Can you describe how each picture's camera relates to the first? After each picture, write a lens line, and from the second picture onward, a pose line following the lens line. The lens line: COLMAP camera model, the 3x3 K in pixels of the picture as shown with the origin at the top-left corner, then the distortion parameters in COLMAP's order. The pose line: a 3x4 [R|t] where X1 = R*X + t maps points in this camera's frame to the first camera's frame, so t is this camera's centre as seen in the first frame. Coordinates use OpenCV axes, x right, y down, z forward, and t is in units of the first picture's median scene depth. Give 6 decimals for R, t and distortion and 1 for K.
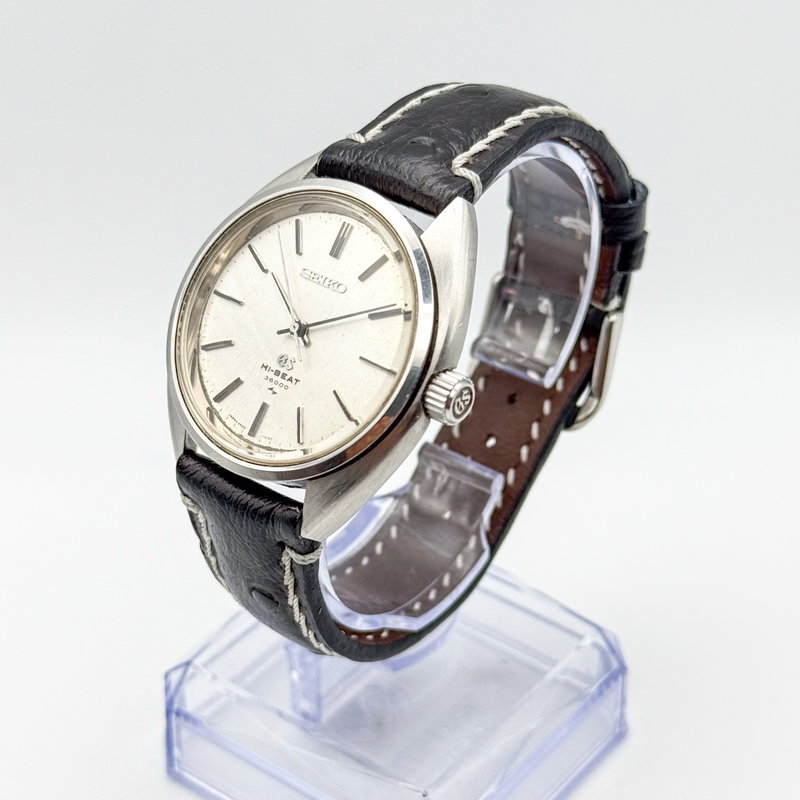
lens RADIAL K [[1968.2, 0, 378.2], [0, 1968.2, 400.5], [0, 0, 1]] dist [0.275986, 0.000000]
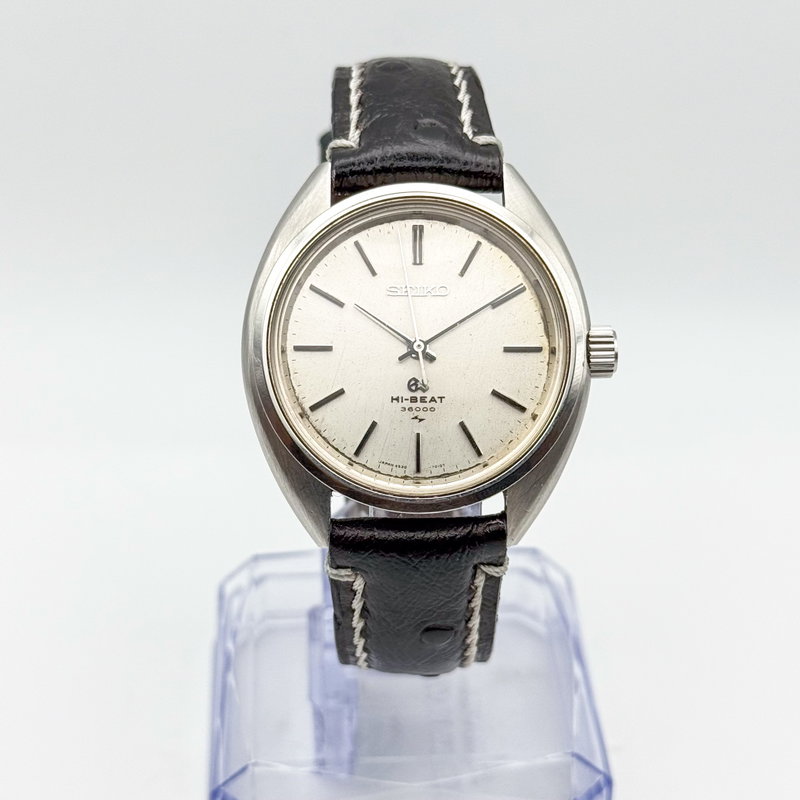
lens RADIAL K [[1968.2, 0, 407.5], [0, 1968.2, 396.0], [0, 0, 1]] dist [0.275986, 0.000000]
pose [[0.751859, -0.360219, 0.552223, -0.557205], [0.348945, 0.928044, 0.130276, -0.135484], [-0.559415, 0.094746, 0.823455, 0.223758]]
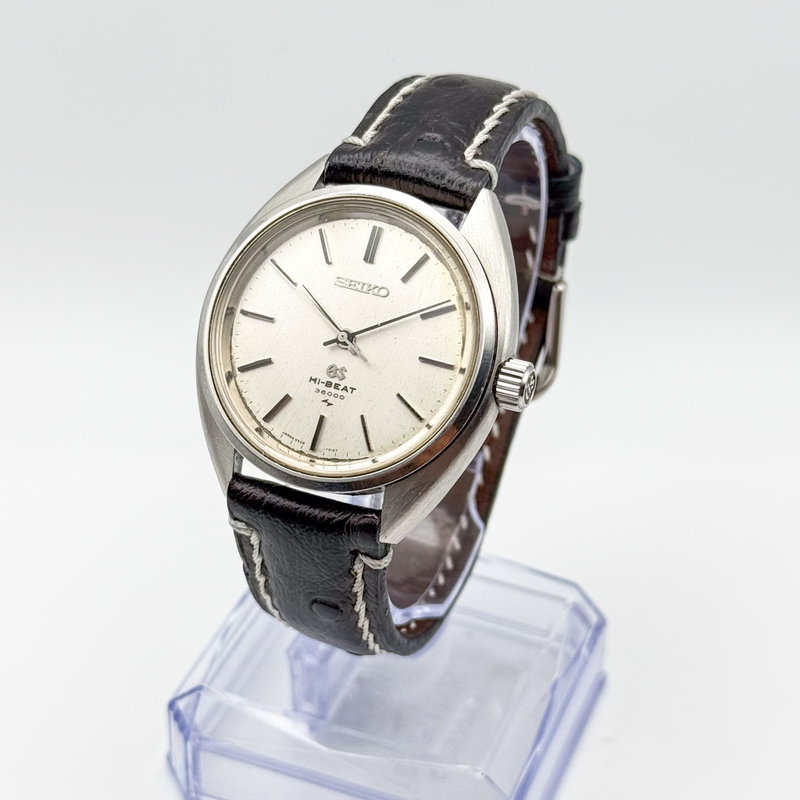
lens RADIAL K [[1968.2, 0, 396.0], [0, 1968.2, 407.2], [0, 0, 1]] dist [0.275986, 0.000000]
pose [[0.959203, -0.139730, 0.245773, -0.259429], [0.134555, 0.990184, 0.037812, -0.034767], [-0.248644, -0.003199, 0.968590, 0.023048]]
